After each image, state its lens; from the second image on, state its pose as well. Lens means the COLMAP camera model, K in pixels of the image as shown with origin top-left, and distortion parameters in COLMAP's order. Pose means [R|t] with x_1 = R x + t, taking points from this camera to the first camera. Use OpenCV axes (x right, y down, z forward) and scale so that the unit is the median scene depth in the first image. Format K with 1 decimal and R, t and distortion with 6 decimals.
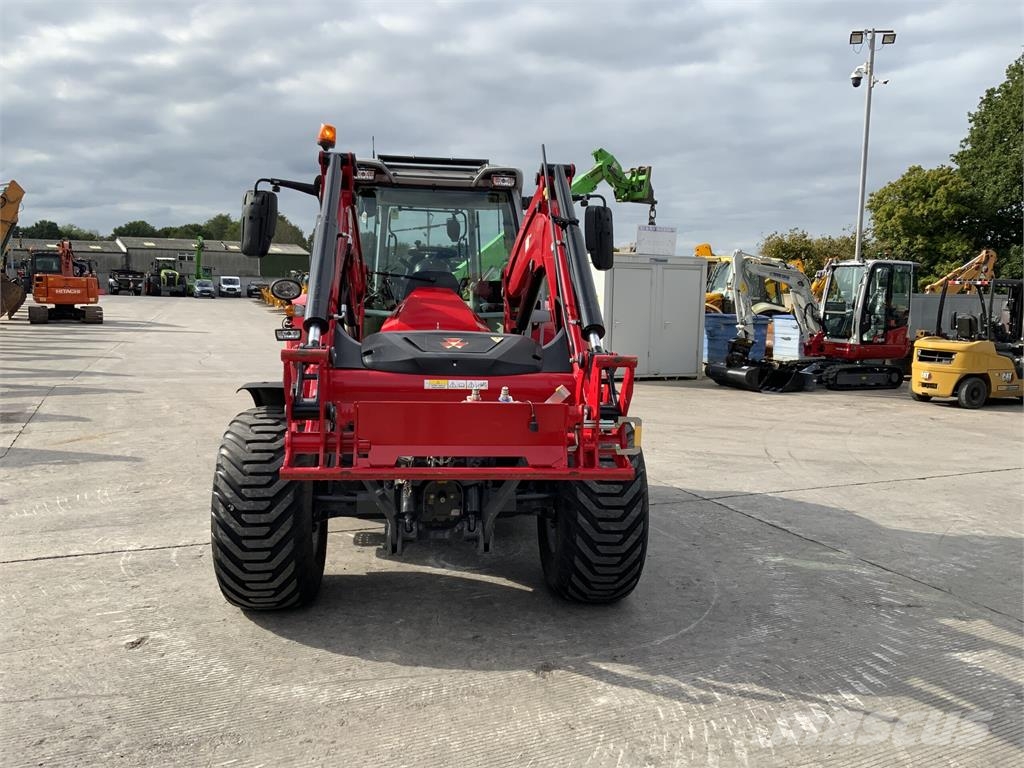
lens RADIAL K [[845.6, 0, 510.2], [0, 845.6, 380.2], [0, 0, 1]] dist [0.093771, -0.189352]
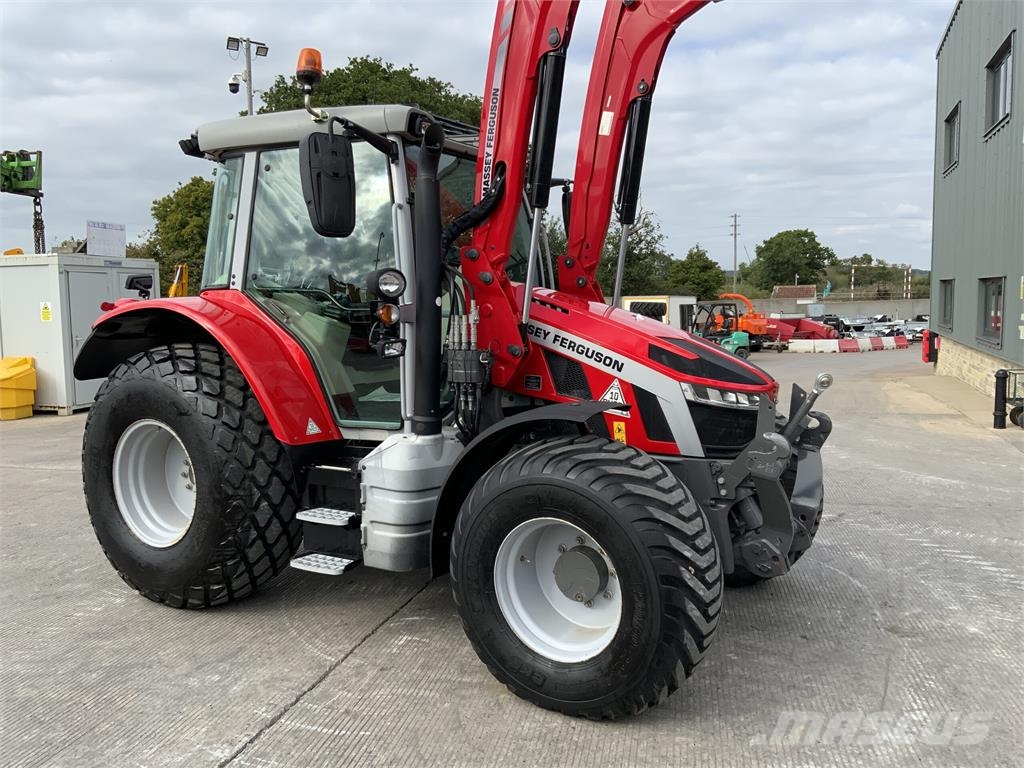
lens RADIAL K [[845.6, 0, 510.2], [0, 845.6, 380.2], [0, 0, 1]] dist [0.093771, -0.189352]
pose [[0.619886, -0.104121, 0.777753, -0.834628], [0.115149, 0.992498, 0.041094, -0.050963], [-0.776197, 0.064084, 0.627225, 0.561914]]
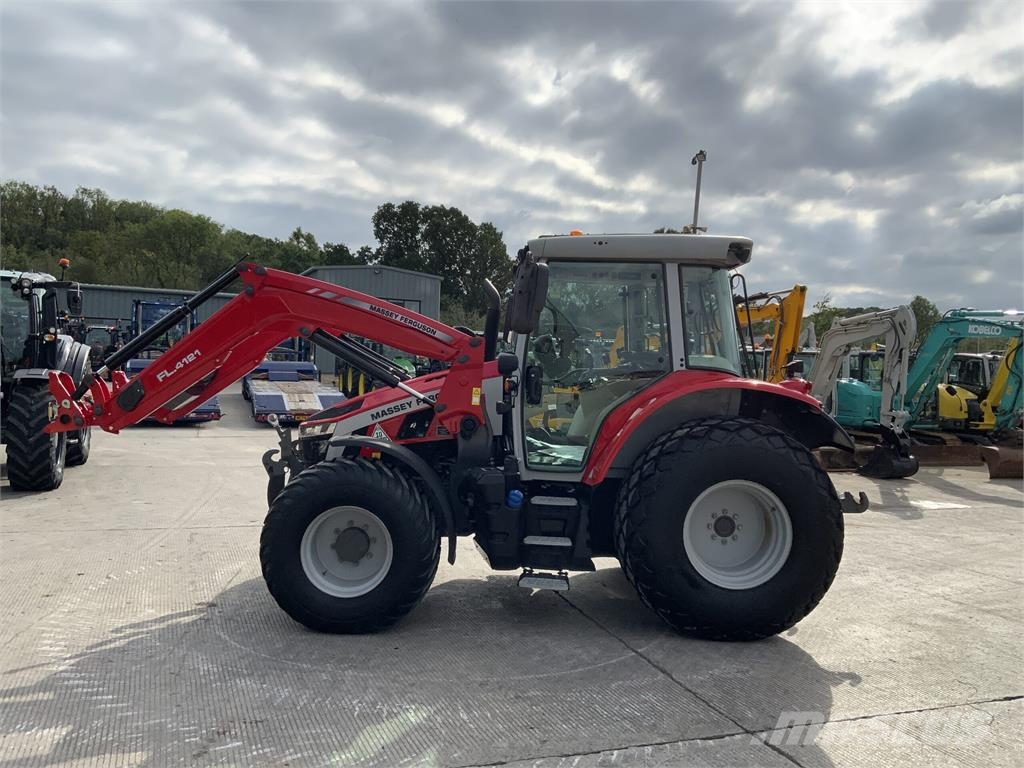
lens RADIAL K [[843.7, 0, 512.0], [0, 843.7, 384.0], [0, 0, 1]] dist [0.058680, -0.127707]
pose [[-0.082761, -0.013807, -0.996474, 1.181698], [-0.144313, 0.989531, -0.001725, -0.088208], [0.986065, 0.143661, -0.083887, 1.281814]]
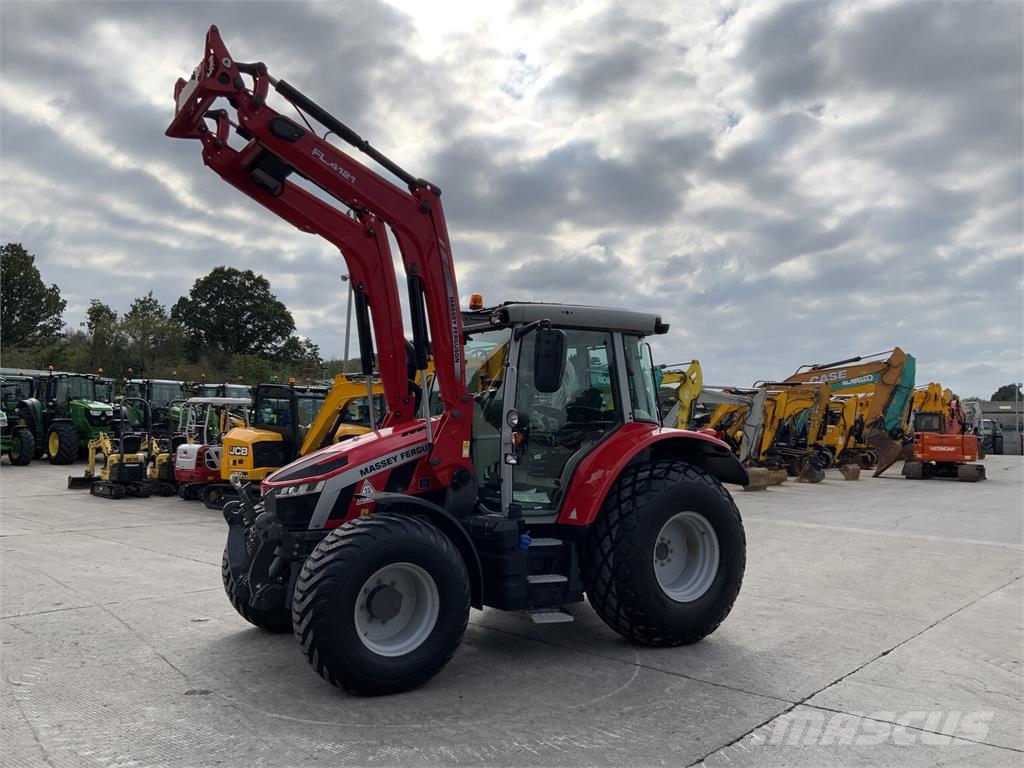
lens RADIAL K [[845.6, 0, 510.2], [0, 845.6, 380.2], [0, 0, 1]] dist [0.093771, -0.189352]
pose [[0.424292, -0.064716, -0.903210, 1.178994], [-0.110194, 0.986340, -0.122437, -0.019974], [0.898796, 0.151477, 0.411365, 0.662012]]
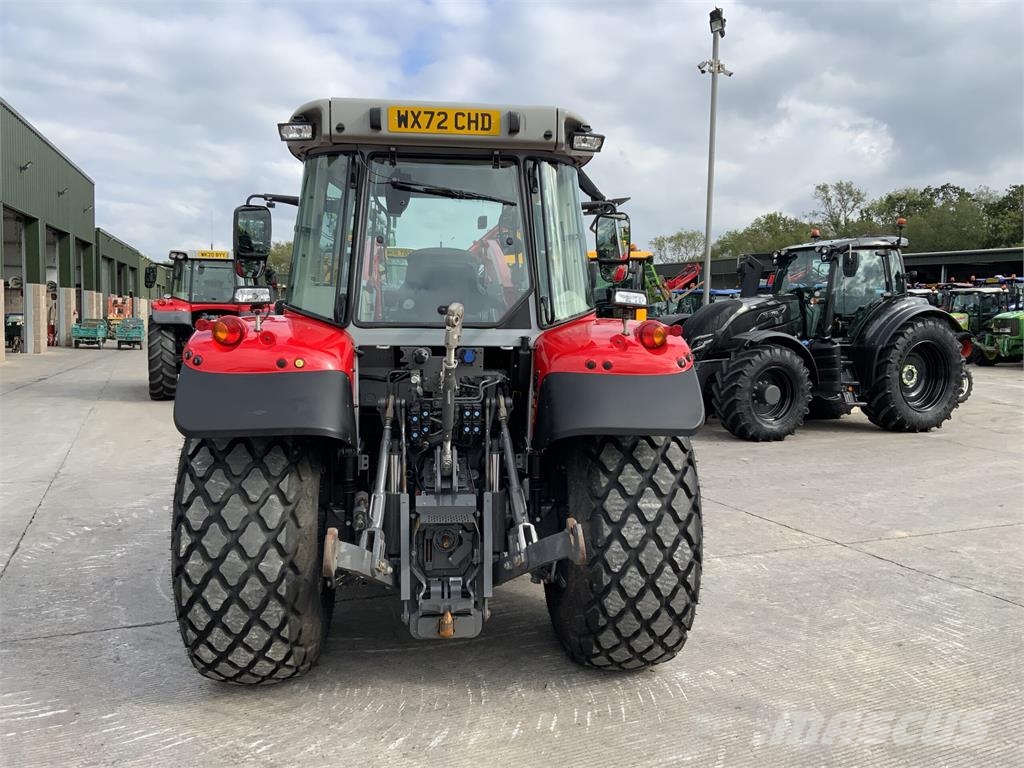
lens RADIAL K [[843.5, 0, 509.6], [0, 843.5, 380.6], [0, 0, 1]] dist [0.100228, -0.211577]
pose [[-0.999197, -0.037251, 0.014749, -0.219958], [-0.033823, 0.981614, 0.187857, -0.240513], [-0.021476, 0.187208, -0.982086, 2.278426]]
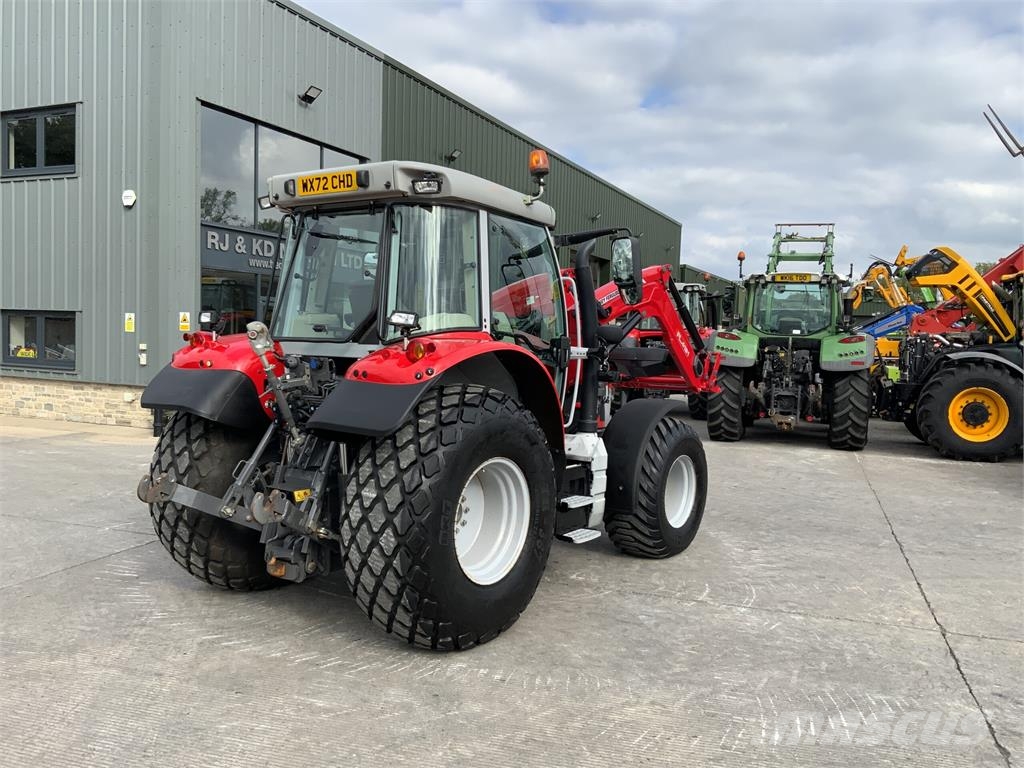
lens RADIAL K [[843.5, 0, 509.6], [0, 843.5, 380.6], [0, 0, 1]] dist [0.100228, -0.211577]
pose [[-0.736473, -0.080502, 0.671660, -0.993939], [0.033135, 0.987409, 0.154679, -0.243208], [-0.675655, 0.136172, -0.724533, 2.090358]]
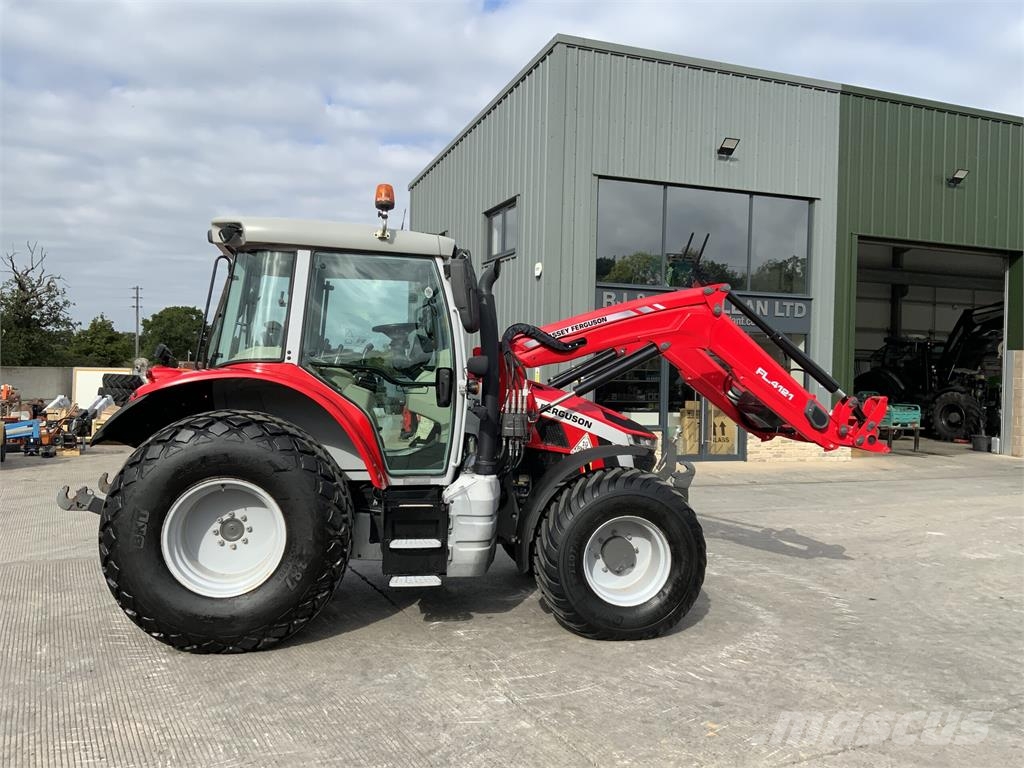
lens RADIAL K [[845.6, 0, 510.2], [0, 845.6, 380.2], [0, 0, 1]] dist [0.093771, -0.189352]
pose [[-0.043853, -0.025730, 0.998707, -1.379114], [0.090553, 0.995451, 0.029623, -0.130687], [-0.994926, 0.091735, -0.041324, 1.137040]]
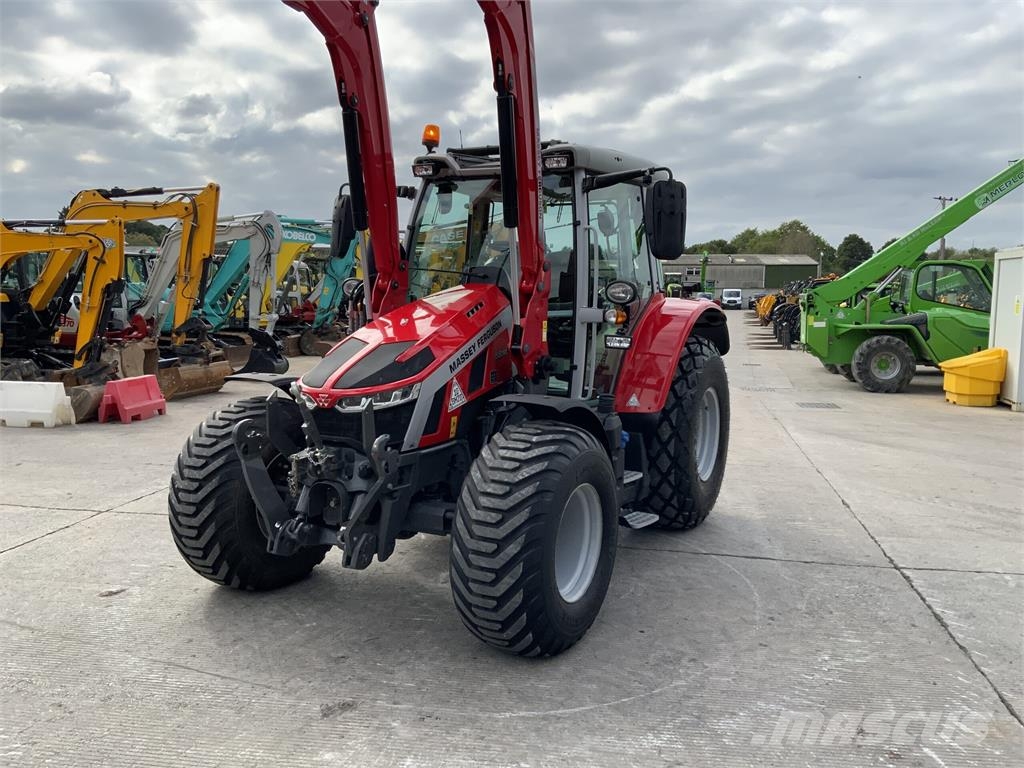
lens RADIAL K [[845.6, 0, 510.2], [0, 845.6, 380.2], [0, 0, 1]] dist [0.093771, -0.189352]
pose [[0.824371, 0.046100, -0.564170, 0.540923], [-0.054755, 0.998499, 0.001583, -0.007371], [0.563396, 0.029586, 0.825657, 0.290979]]
